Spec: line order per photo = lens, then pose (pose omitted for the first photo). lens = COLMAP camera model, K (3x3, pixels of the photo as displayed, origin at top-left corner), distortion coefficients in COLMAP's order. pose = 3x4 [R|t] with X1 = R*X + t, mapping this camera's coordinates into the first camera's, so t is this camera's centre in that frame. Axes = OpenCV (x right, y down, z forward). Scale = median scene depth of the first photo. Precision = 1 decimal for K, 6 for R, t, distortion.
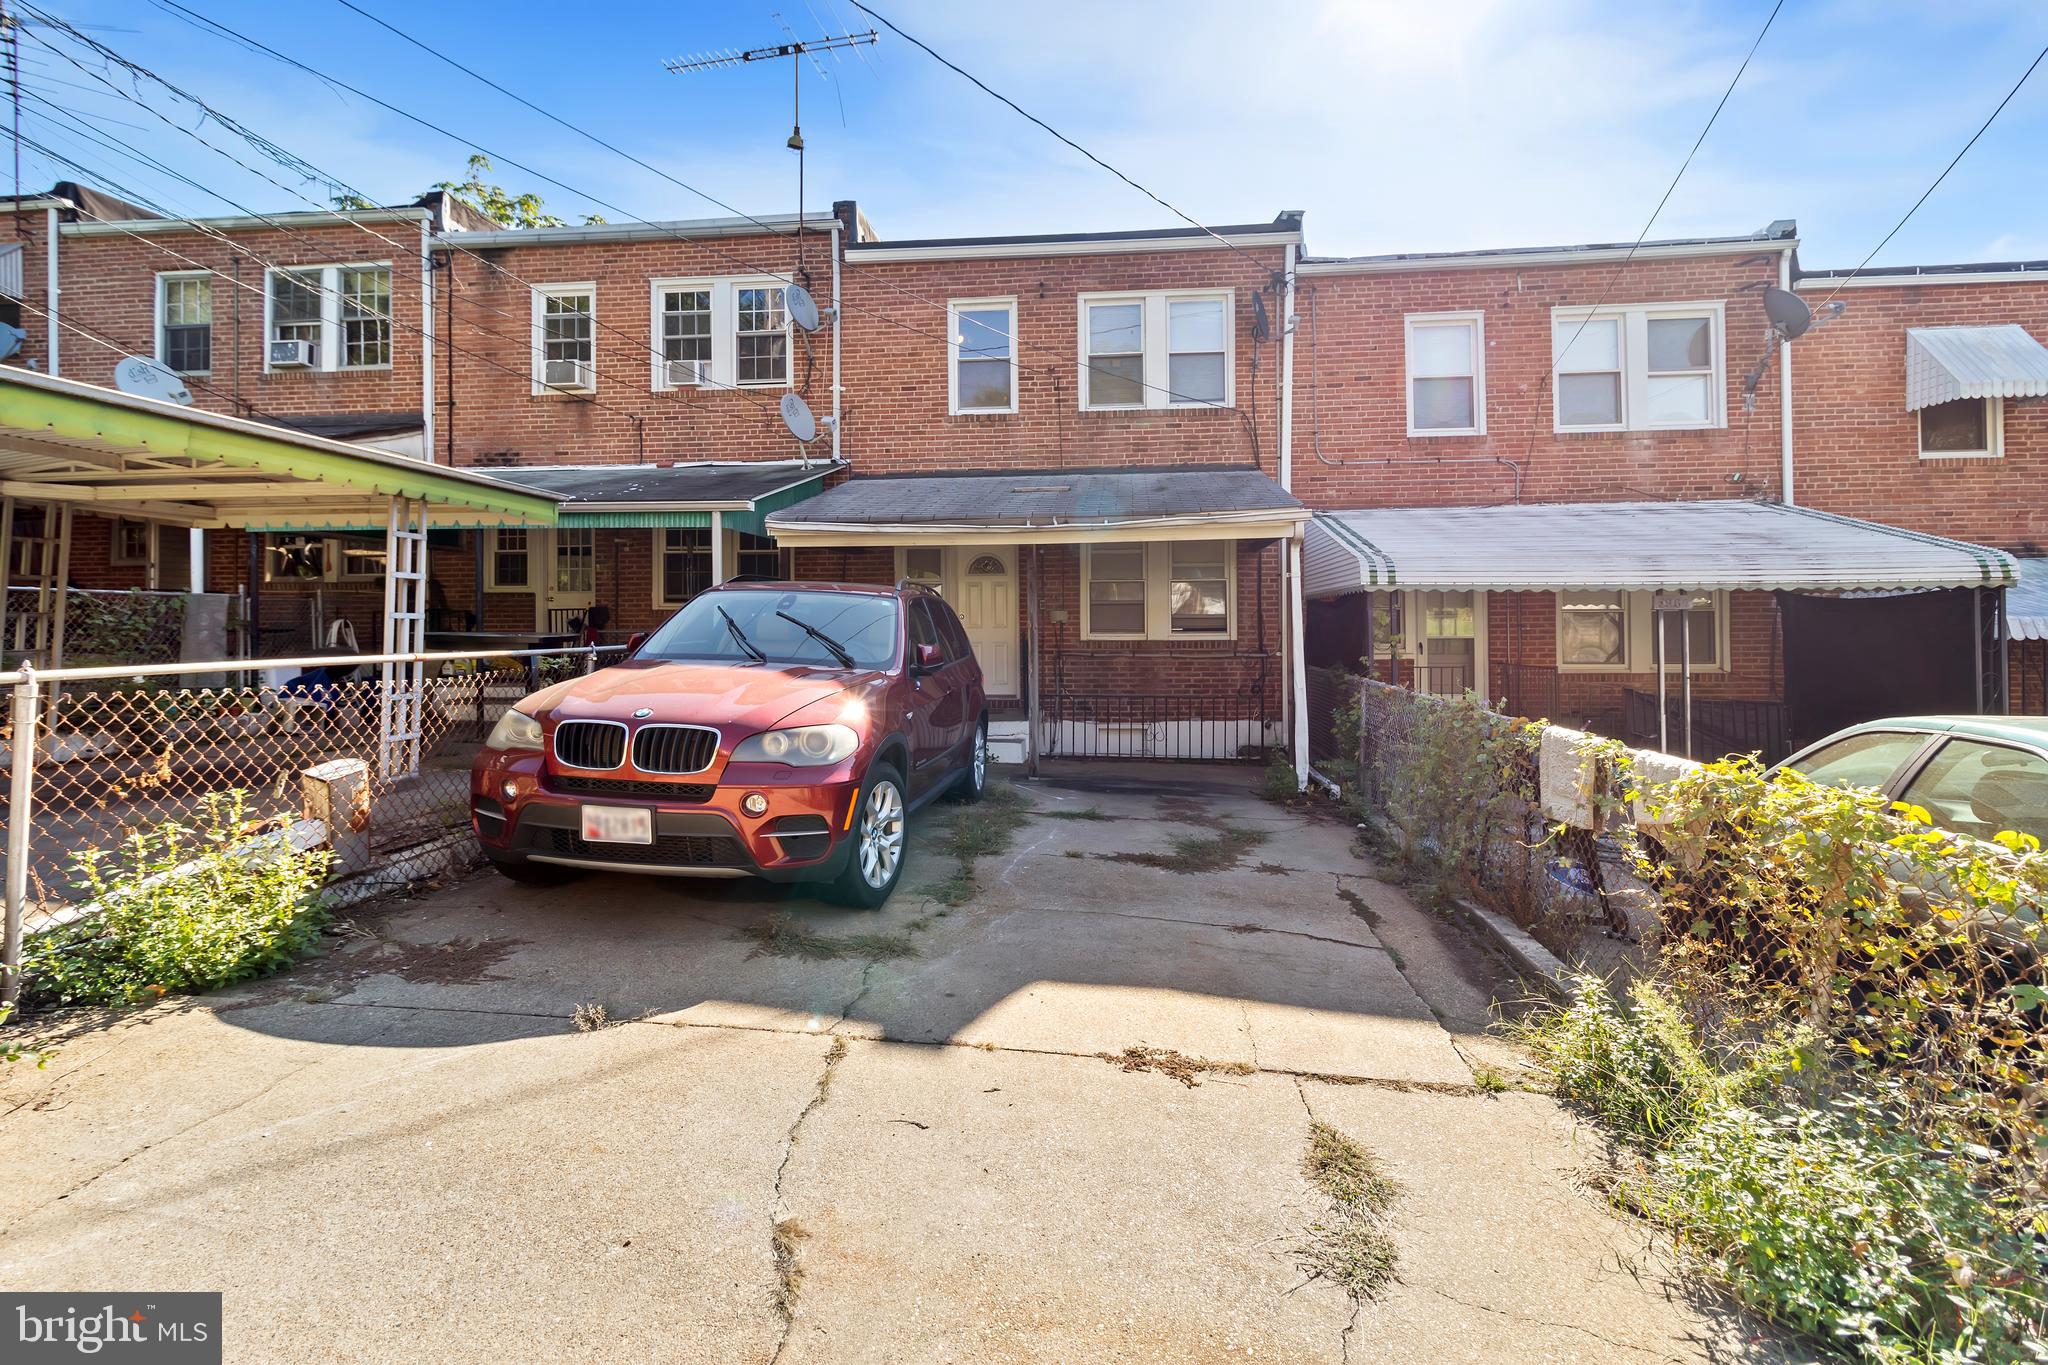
lens RADIAL K [[958.7, 0, 1016.4], [0, 958.7, 612.4], [0, 0, 1]] dist [0.002004, -0.000303]
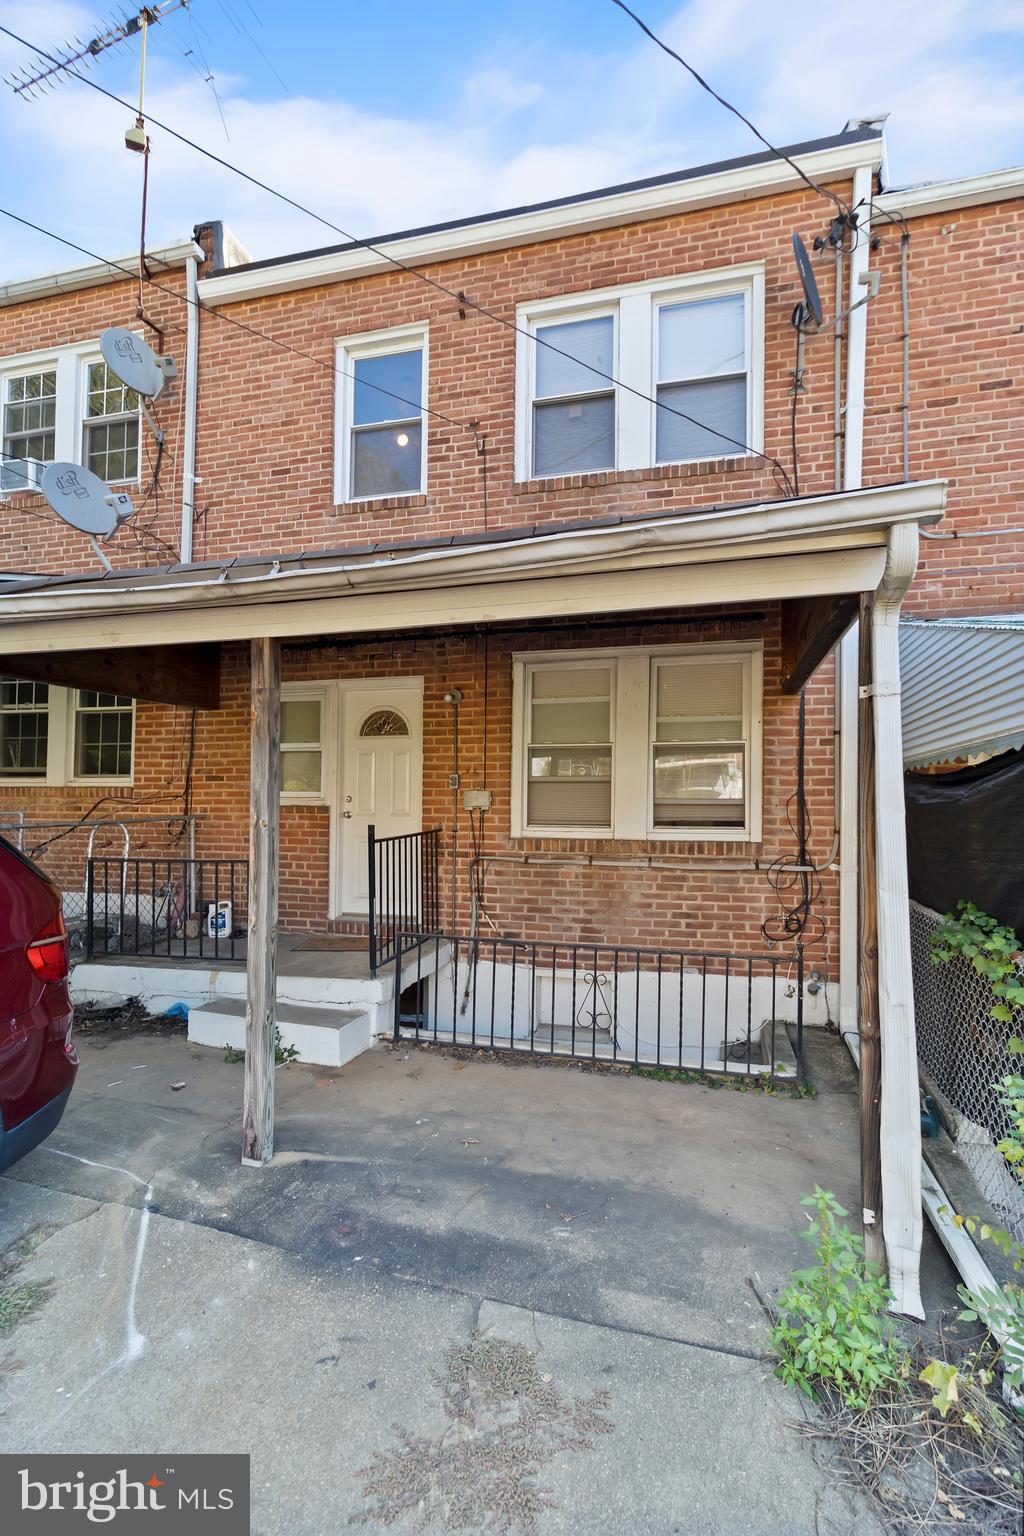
lens RADIAL K [[719.1, 0, 520.3], [0, 719.1, 802.6], [0, 0, 1]] dist [0.002004, -0.000303]
pose [[0.989907, 0.011316, -0.141269, 0.141455], [-0.011663, 0.999931, -0.001625, 0.006485], [0.141241, 0.003256, 0.989970, 0.523106]]
